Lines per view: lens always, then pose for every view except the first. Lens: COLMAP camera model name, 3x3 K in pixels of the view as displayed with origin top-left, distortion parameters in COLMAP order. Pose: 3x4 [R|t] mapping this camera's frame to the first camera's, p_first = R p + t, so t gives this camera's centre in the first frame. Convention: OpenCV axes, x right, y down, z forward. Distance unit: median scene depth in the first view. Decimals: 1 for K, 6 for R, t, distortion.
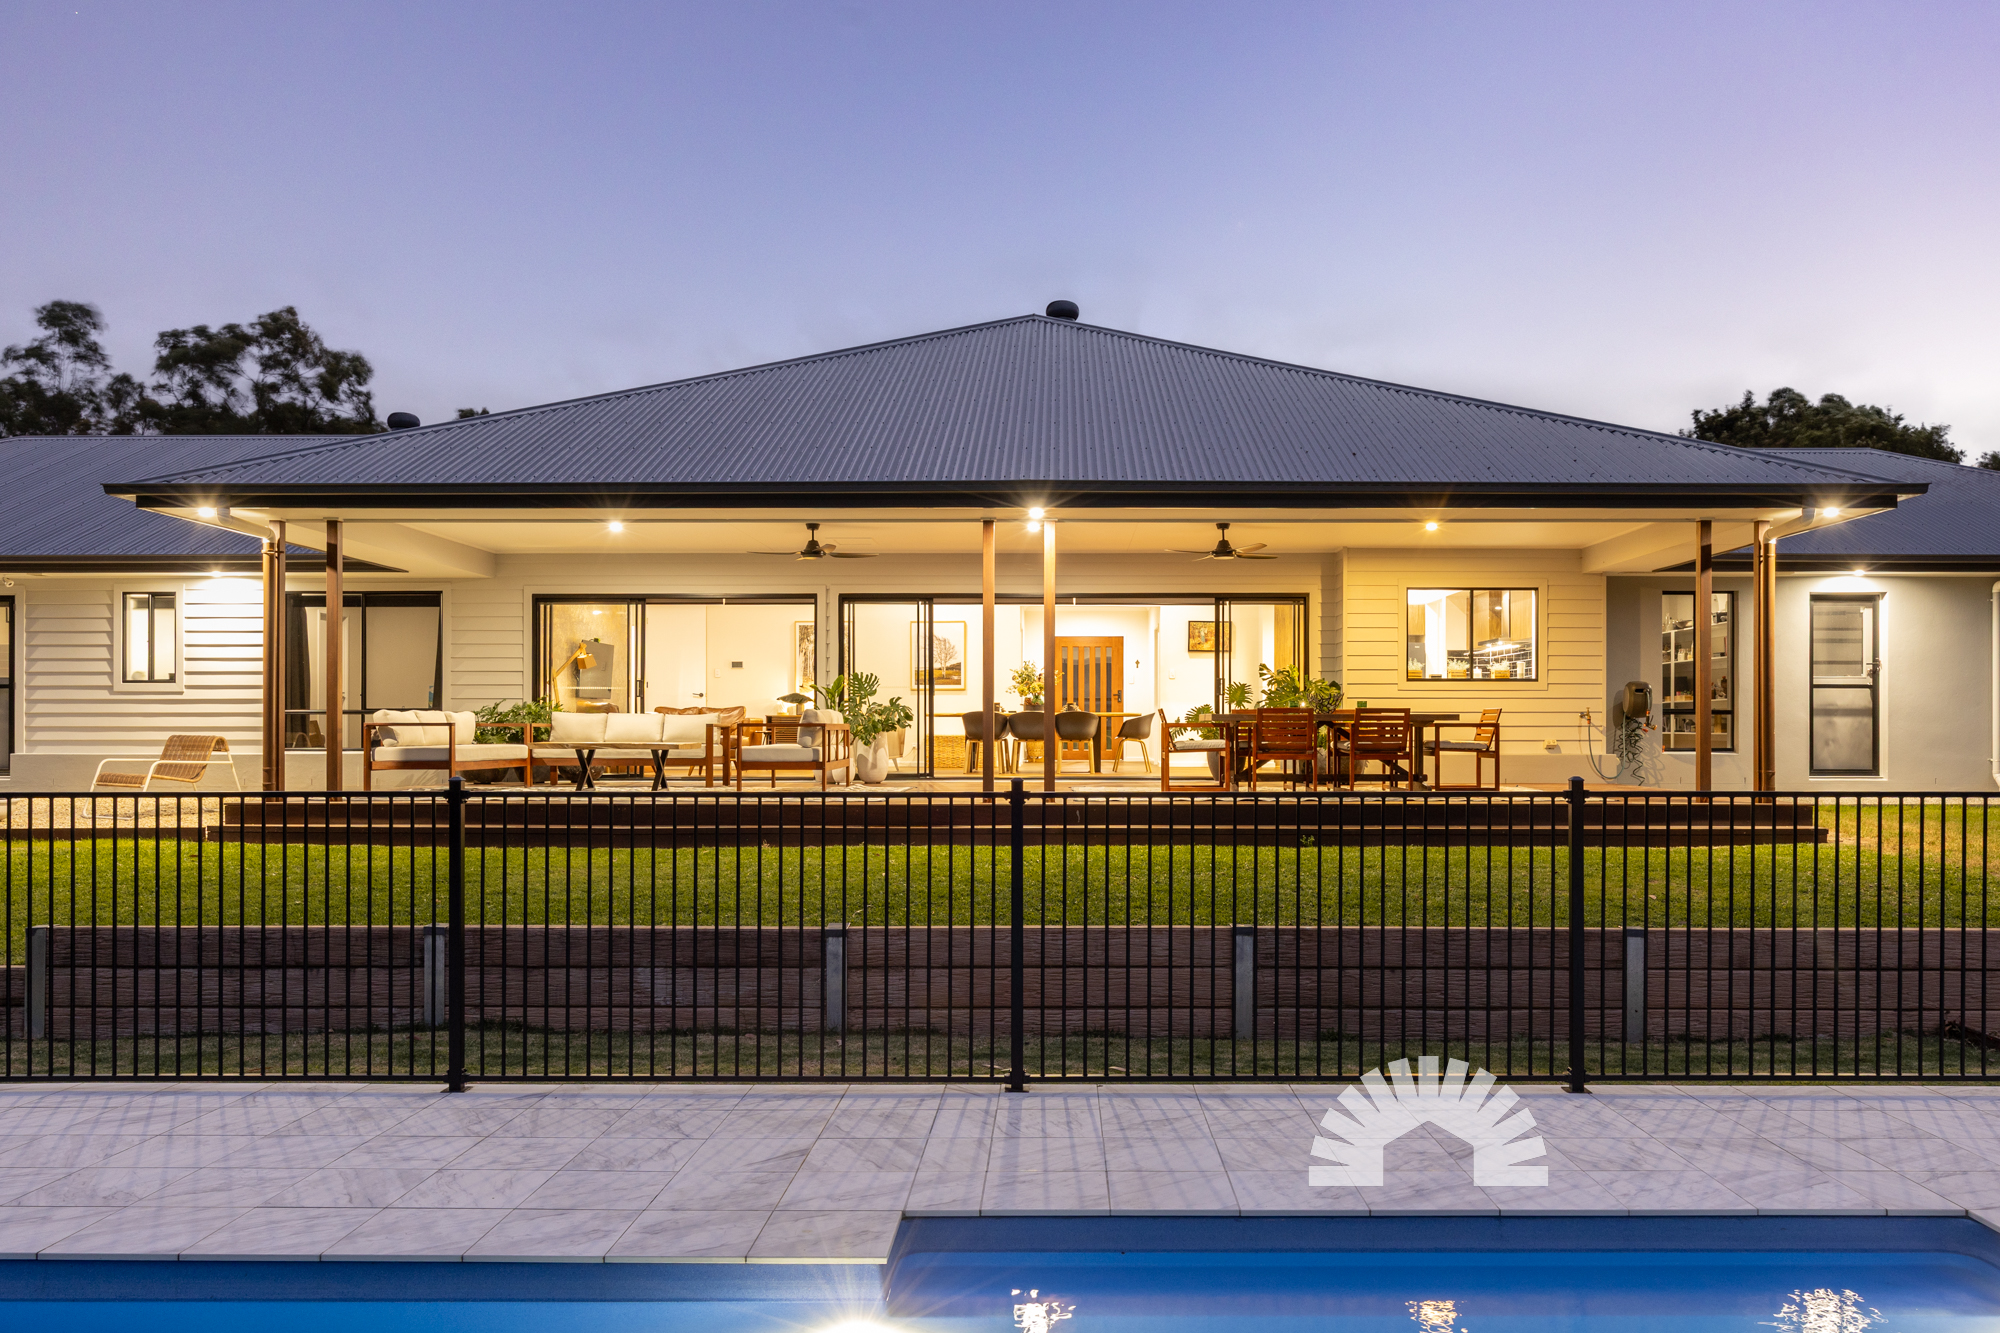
lens RADIAL K [[1471.1, 0, 1000.0], [0, 1471.1, 736.4], [0, 0, 1]] dist [-0.002827, -0.000469]
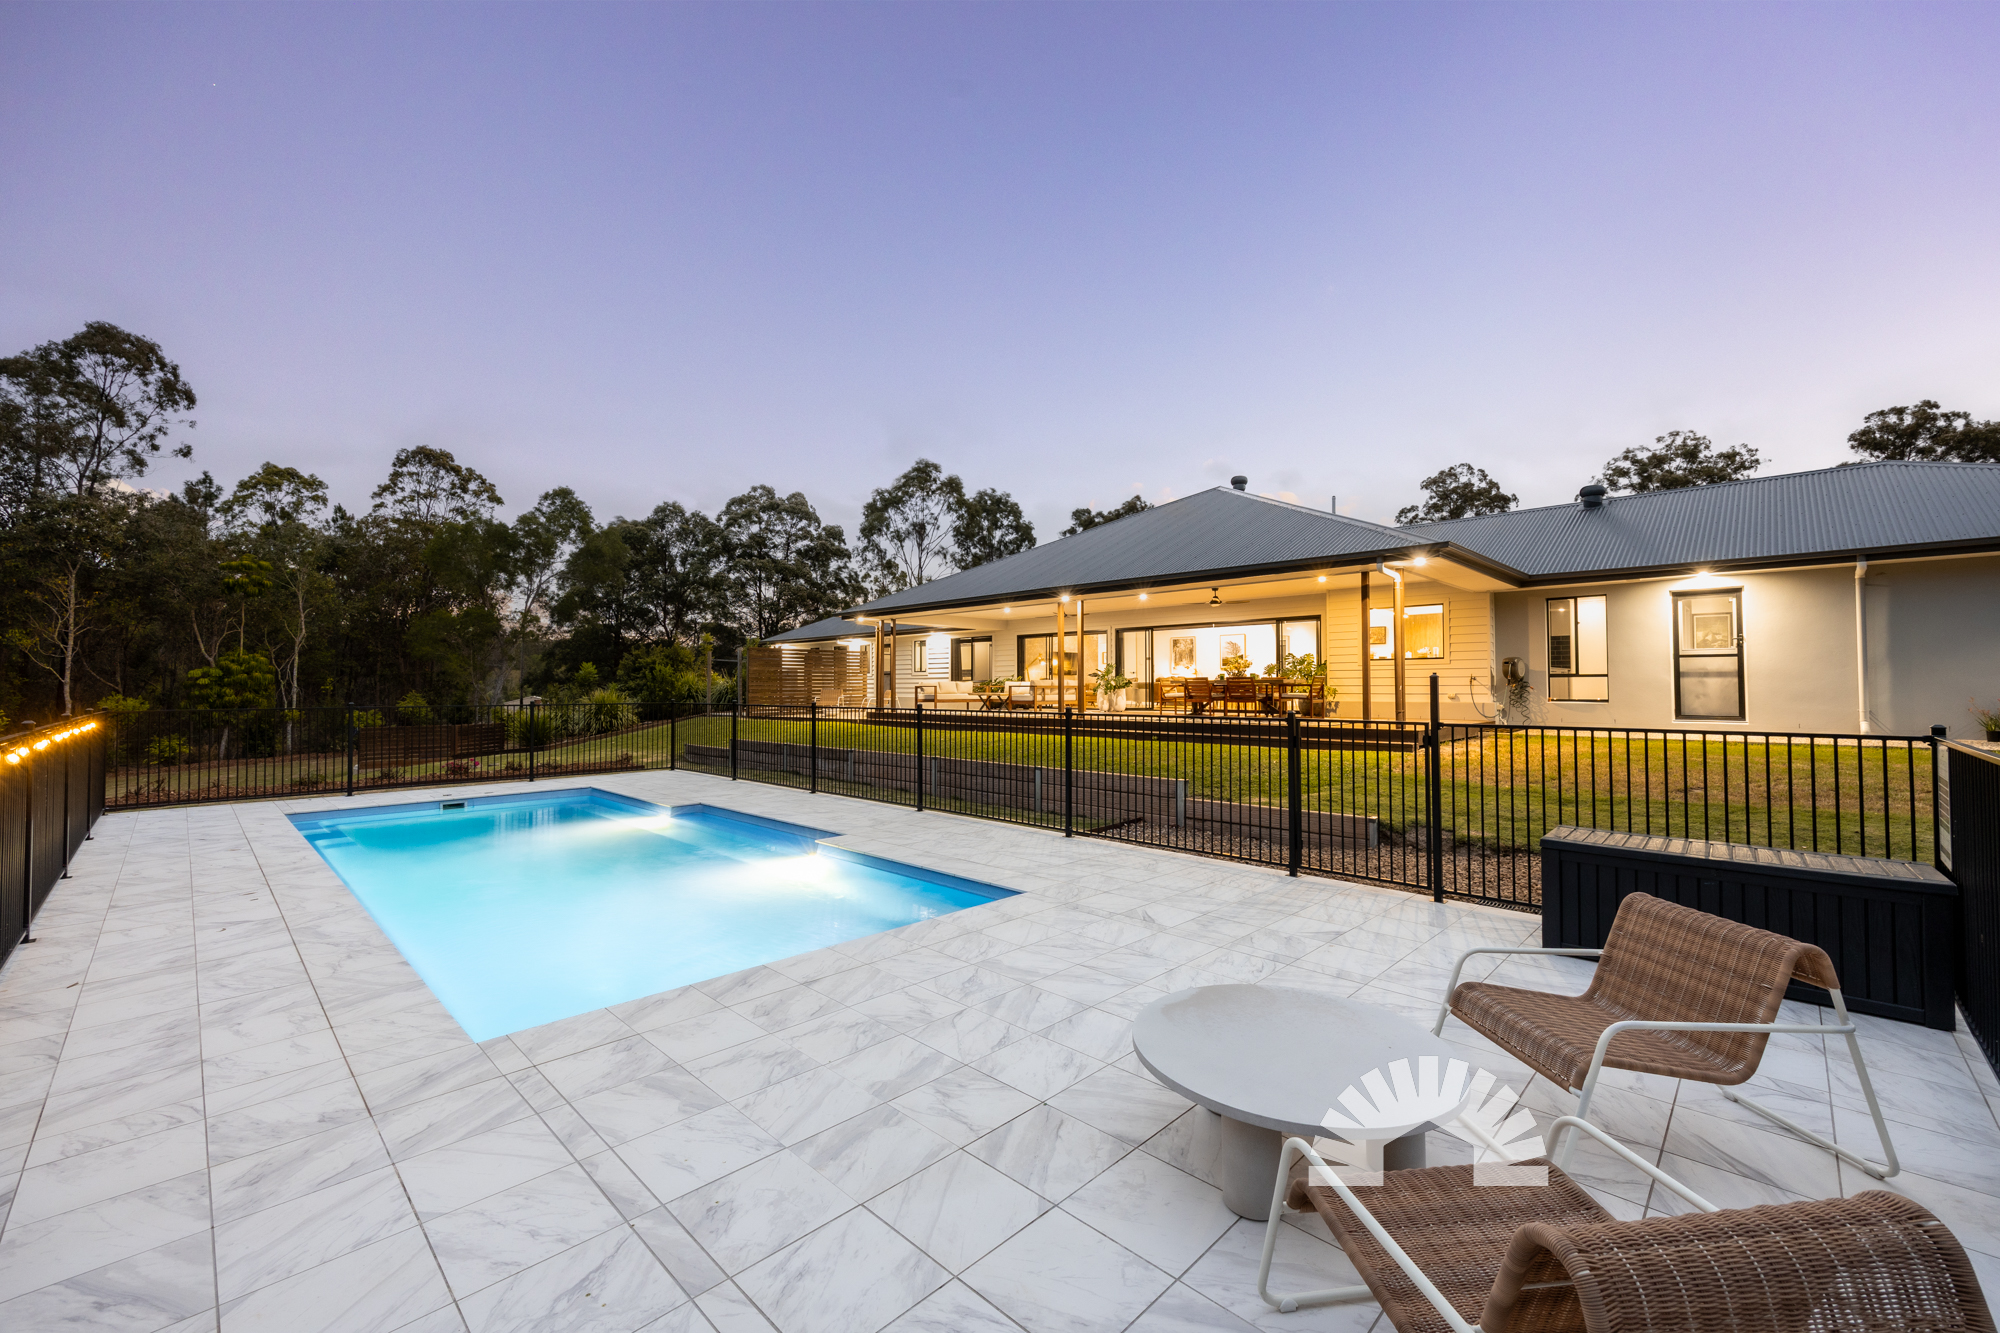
lens RADIAL K [[791.7, 0, 1000.0], [0, 791.7, 666.5], [0, 0, 1]] dist [-0.008766, 0.000357]
pose [[0.717953, -0.020547, -0.695789, 0.708725], [-0.001814, 0.999506, -0.031389, 0.001340], [0.696090, 0.023798, 0.717560, -0.009859]]
